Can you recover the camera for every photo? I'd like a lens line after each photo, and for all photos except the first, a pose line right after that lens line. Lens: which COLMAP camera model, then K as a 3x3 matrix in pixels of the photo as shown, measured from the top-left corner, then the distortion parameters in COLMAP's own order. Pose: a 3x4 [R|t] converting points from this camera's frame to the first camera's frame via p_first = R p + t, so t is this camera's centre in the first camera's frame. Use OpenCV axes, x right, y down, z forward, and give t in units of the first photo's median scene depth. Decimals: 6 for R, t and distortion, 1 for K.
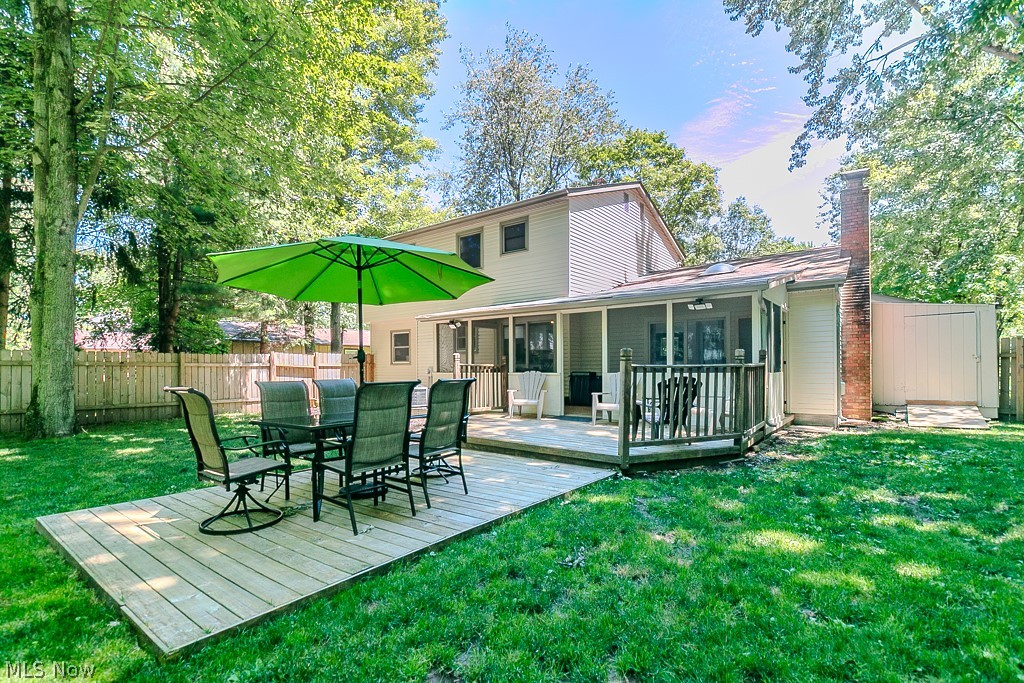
lens RADIAL K [[475.9, 0, 511.9], [0, 475.9, 358.9], [0, 0, 1]] dist [-0.000066, -0.000052]
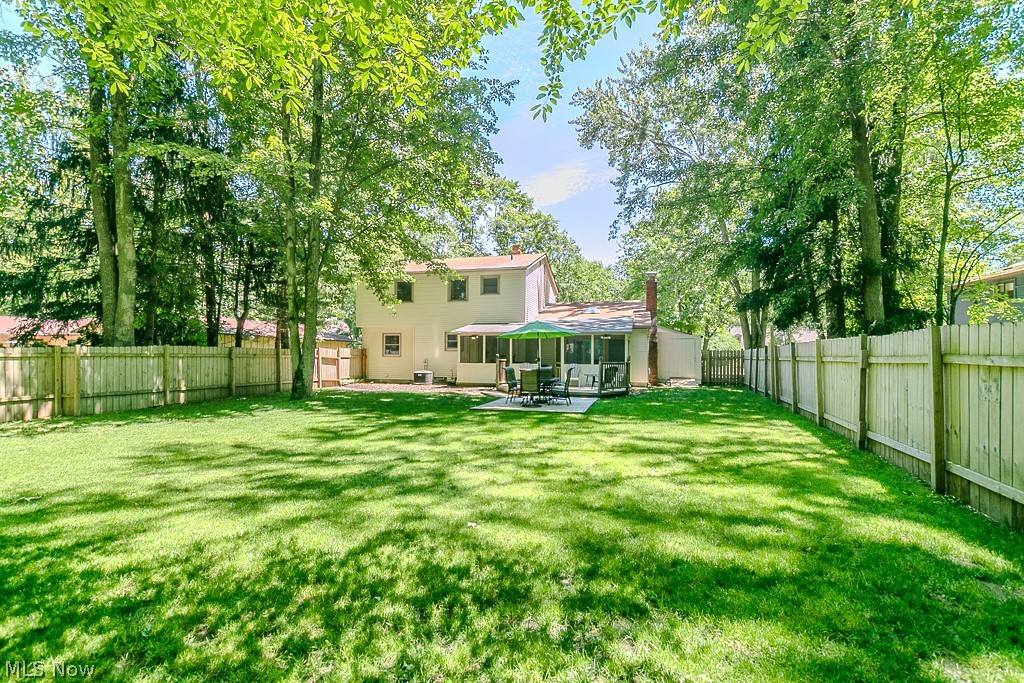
lens RADIAL K [[475.9, 0, 511.9], [0, 475.9, 358.9], [0, 0, 1]] dist [-0.000066, -0.000052]
pose [[0.920336, 0.005184, 0.391093, -0.577451], [-0.013678, 0.999727, 0.018937, -0.022176], [-0.390889, -0.022778, 0.920156, -0.607967]]
